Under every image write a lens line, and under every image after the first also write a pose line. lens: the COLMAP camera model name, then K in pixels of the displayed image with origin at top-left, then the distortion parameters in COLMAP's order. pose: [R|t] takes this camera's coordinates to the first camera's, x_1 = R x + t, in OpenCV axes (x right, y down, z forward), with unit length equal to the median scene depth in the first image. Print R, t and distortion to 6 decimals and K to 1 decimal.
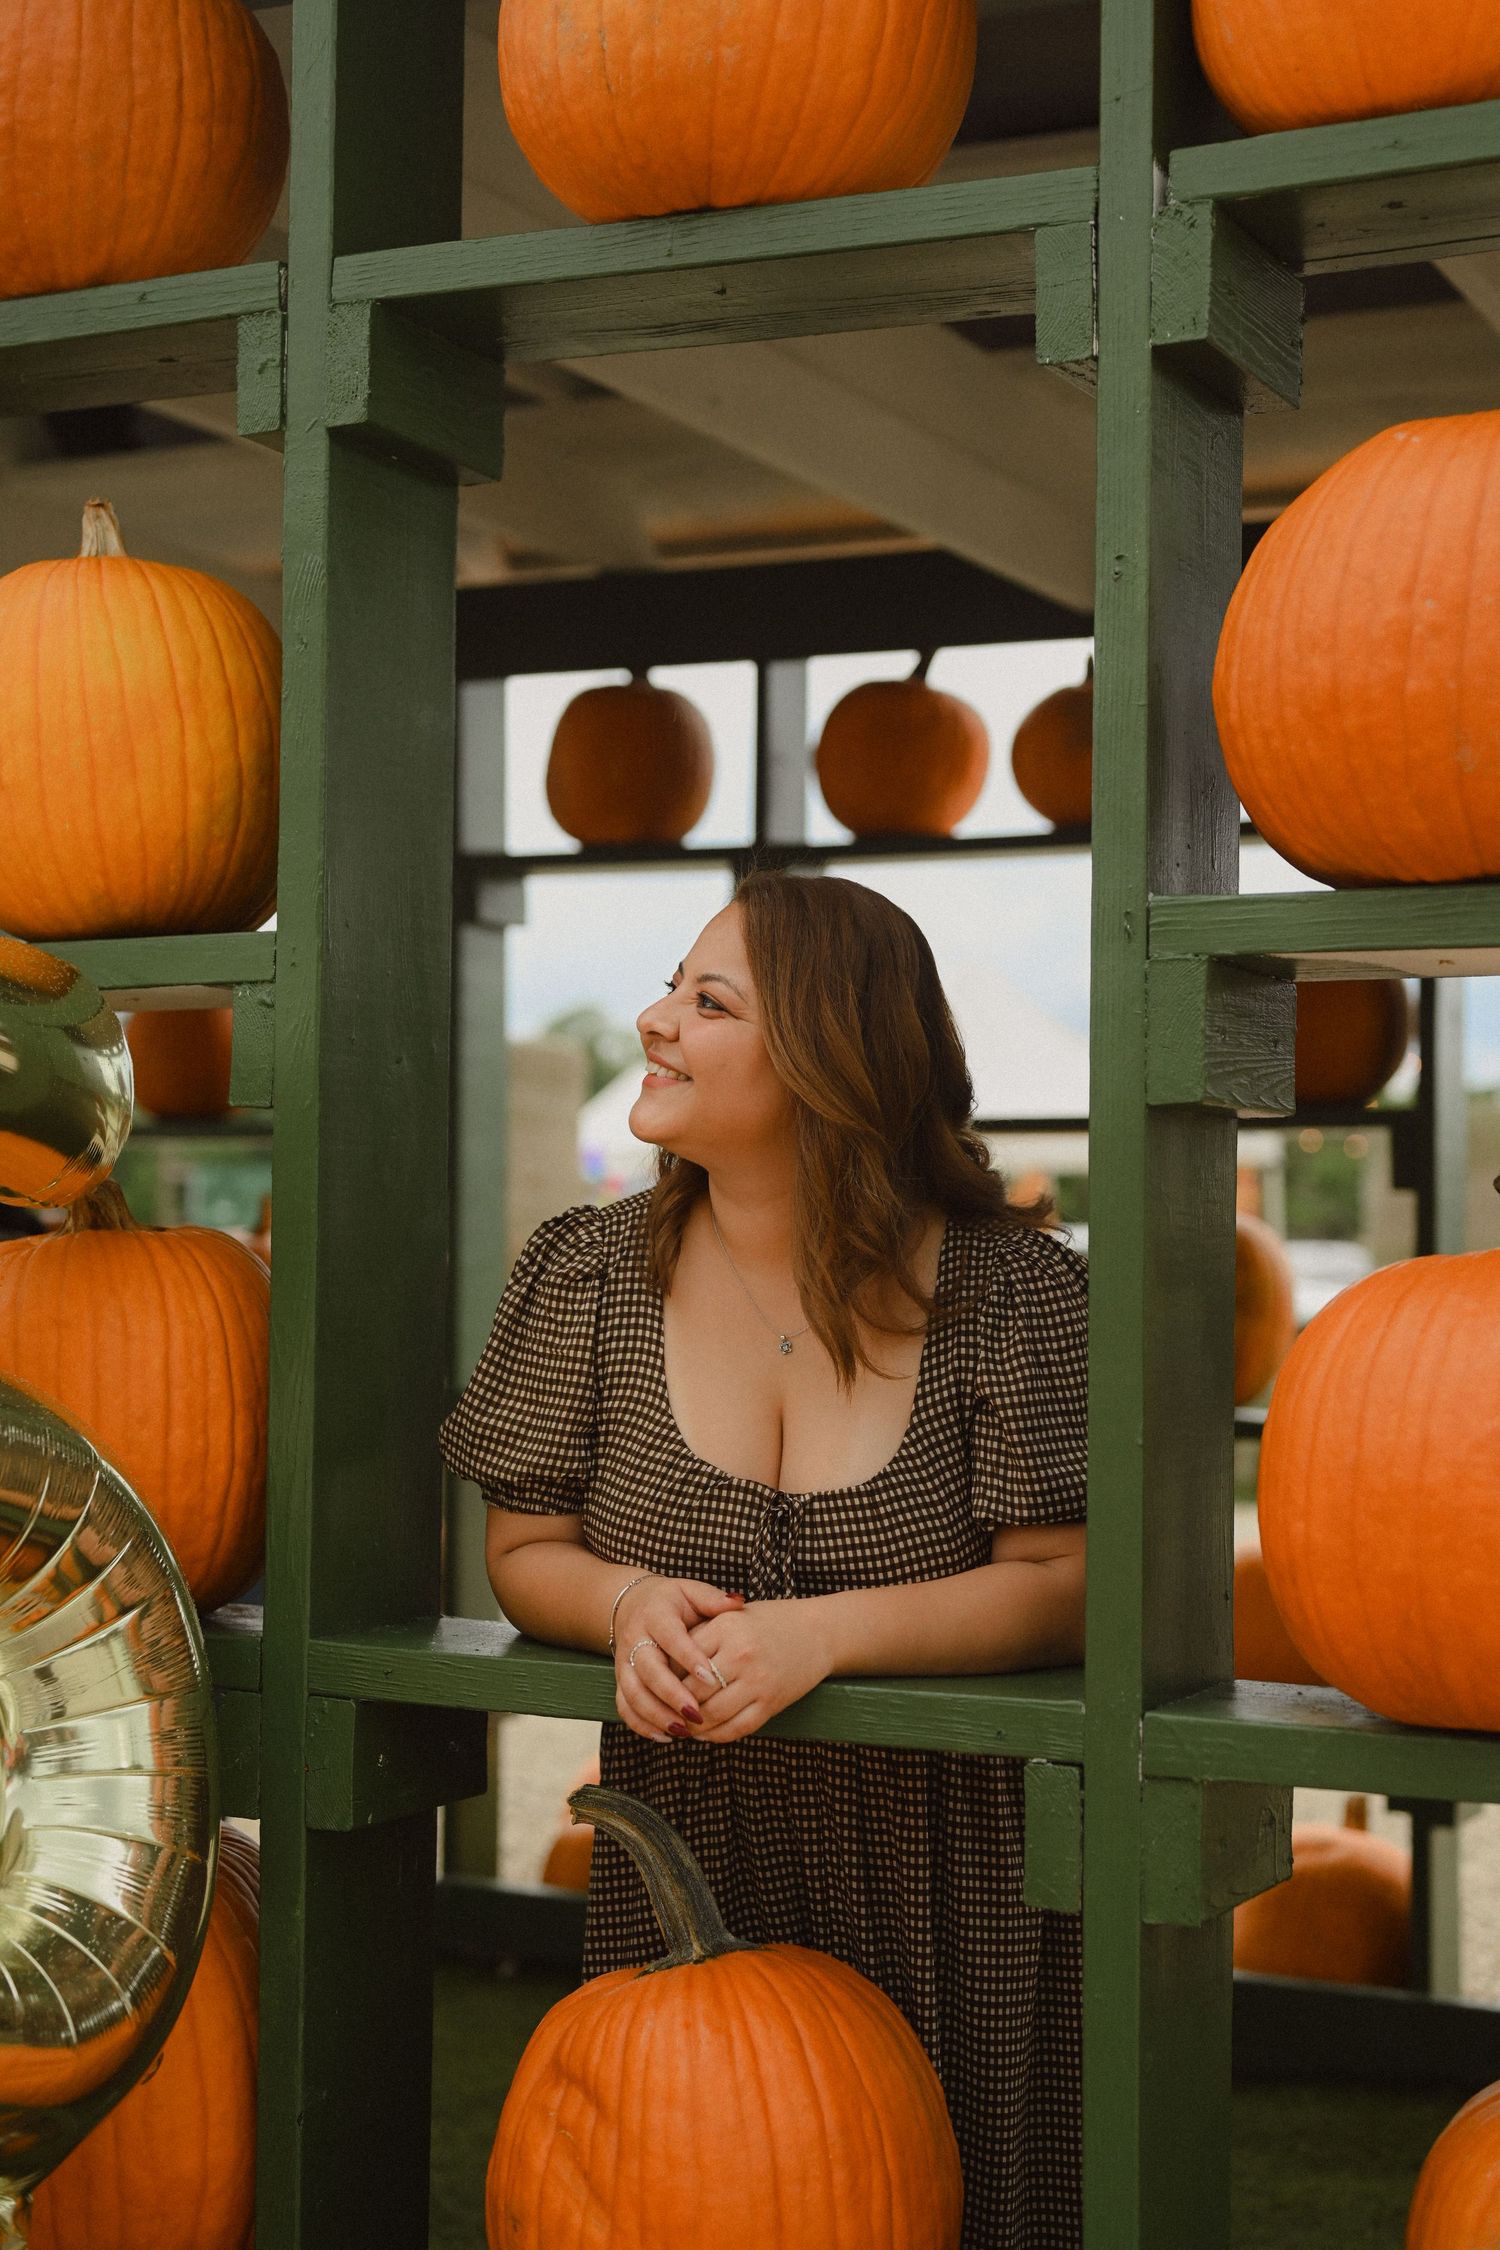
lens RADIAL K [[3131.7, 0, 750.0], [0, 3131.7, 1125.0], [0, 0, 1]] dist [0.006525, 0.040769]
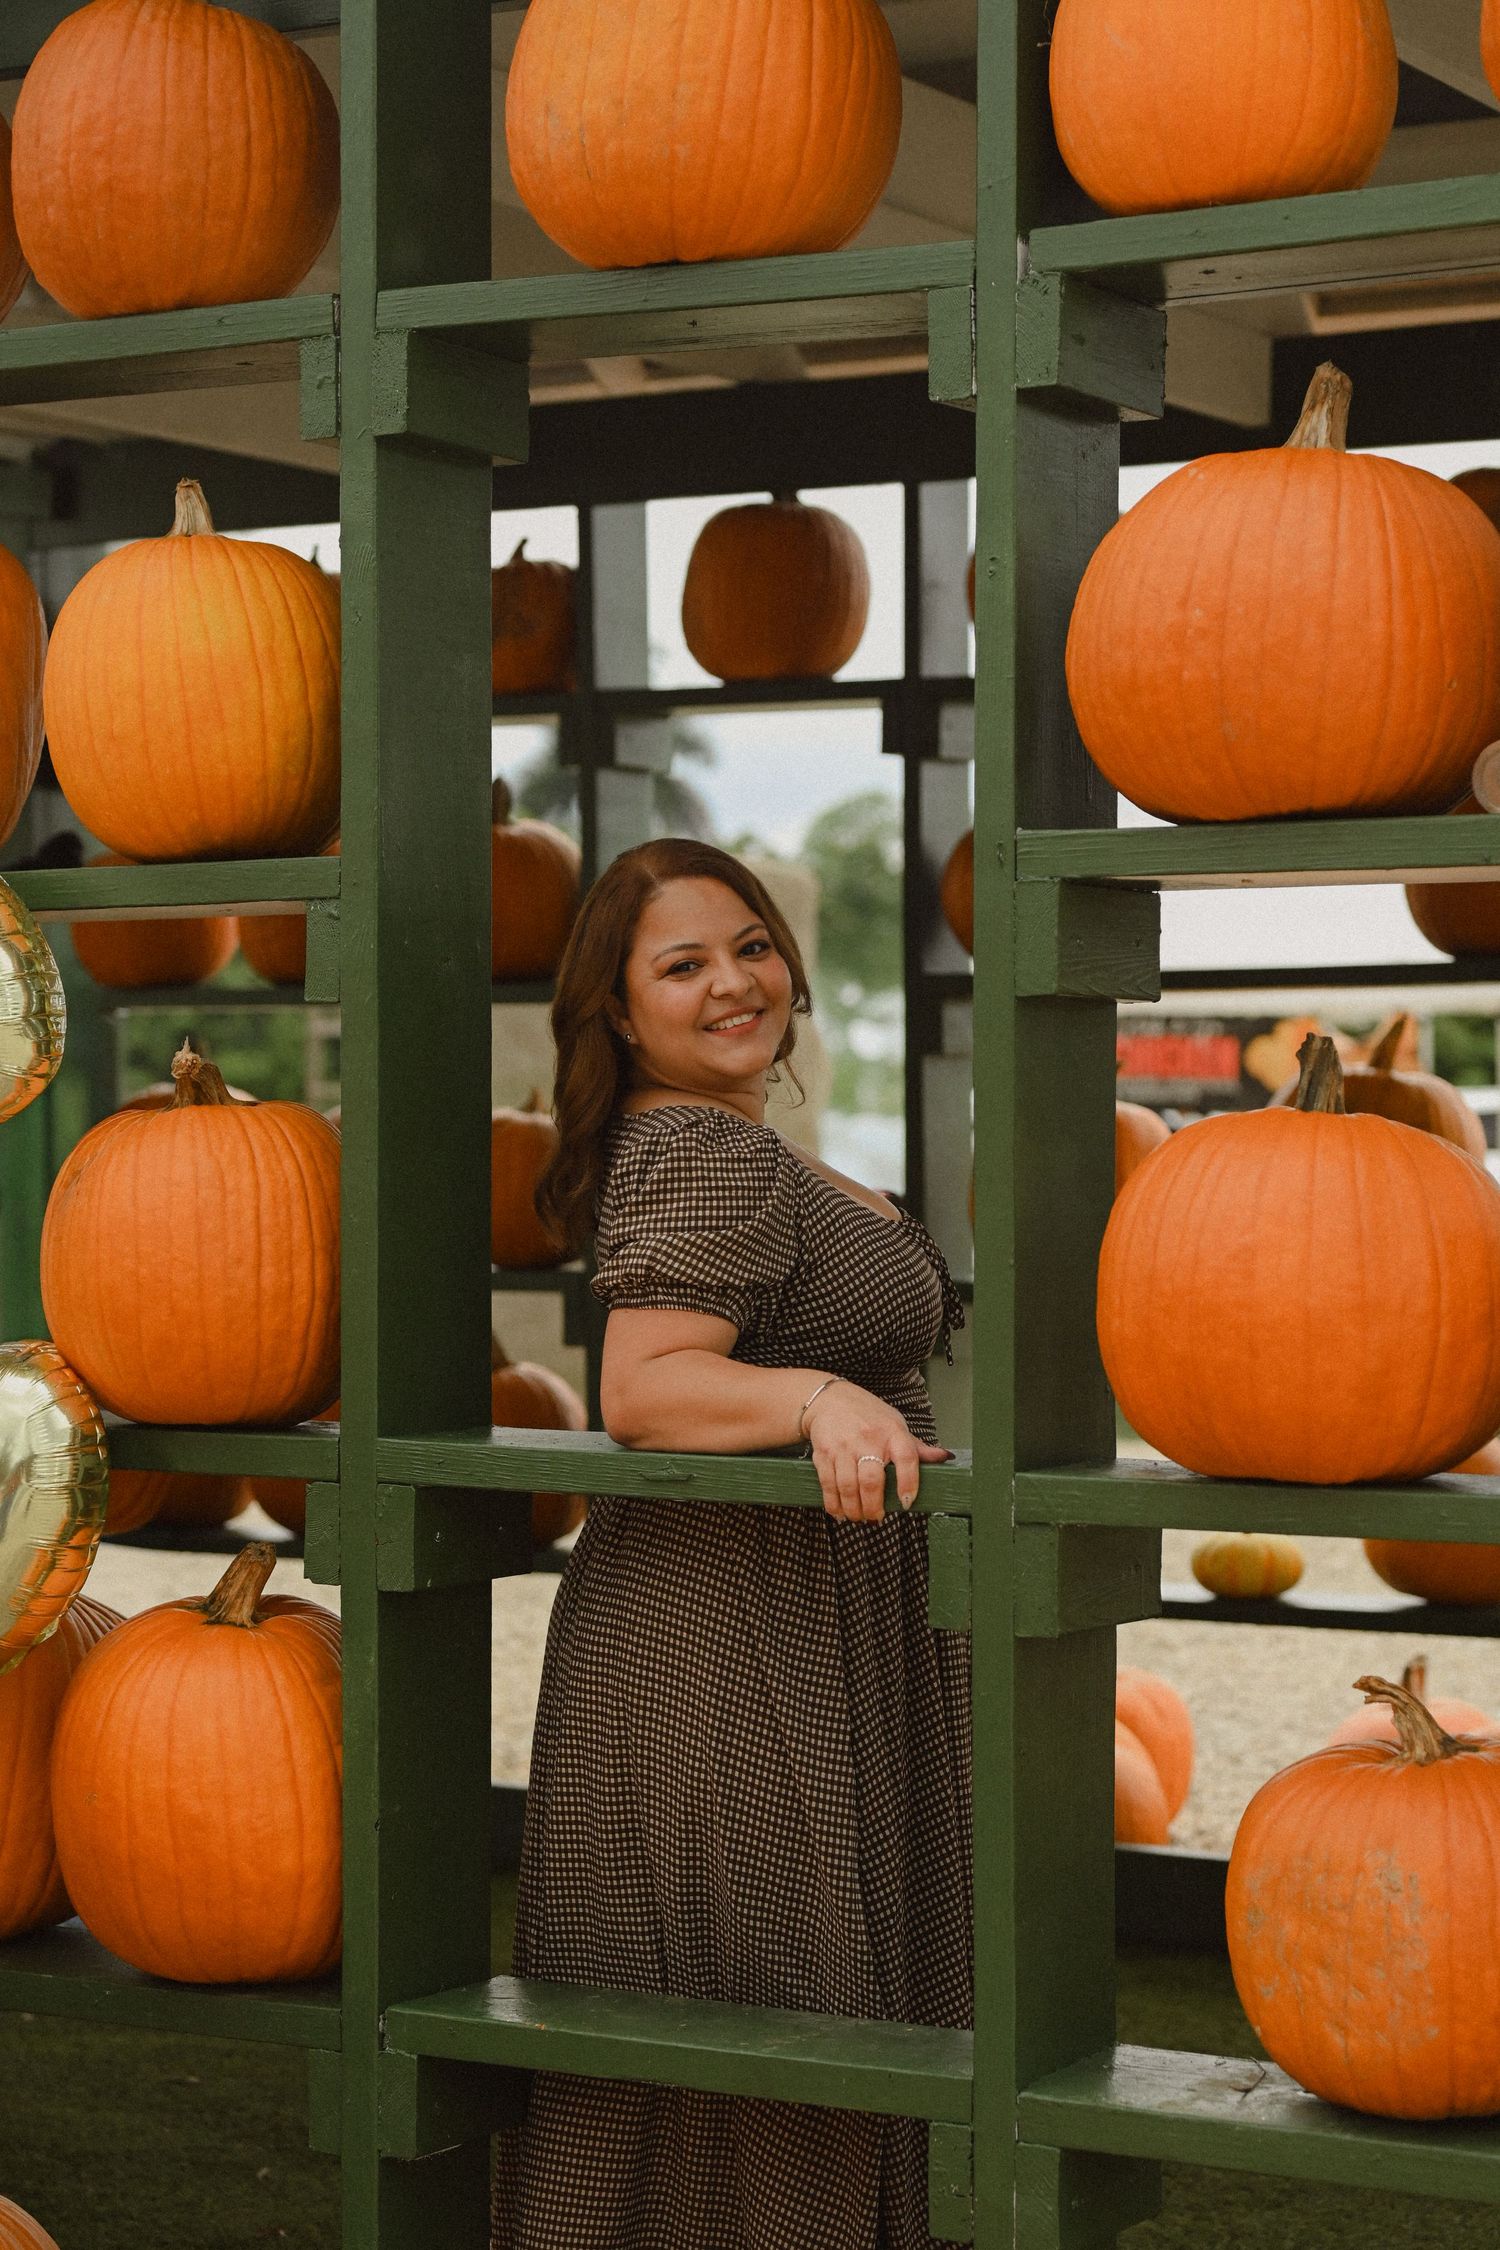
lens RADIAL K [[3613.1, 0, 750.0], [0, 3613.1, 1125.0], [0, 0, 1]] dist [0.019355, 0.045760]
pose [[0.998180, -0.011661, -0.059168, 0.086942], [0.014114, 0.999050, 0.041221, -0.013467], [0.058632, -0.041981, 0.997397, -0.381993]]
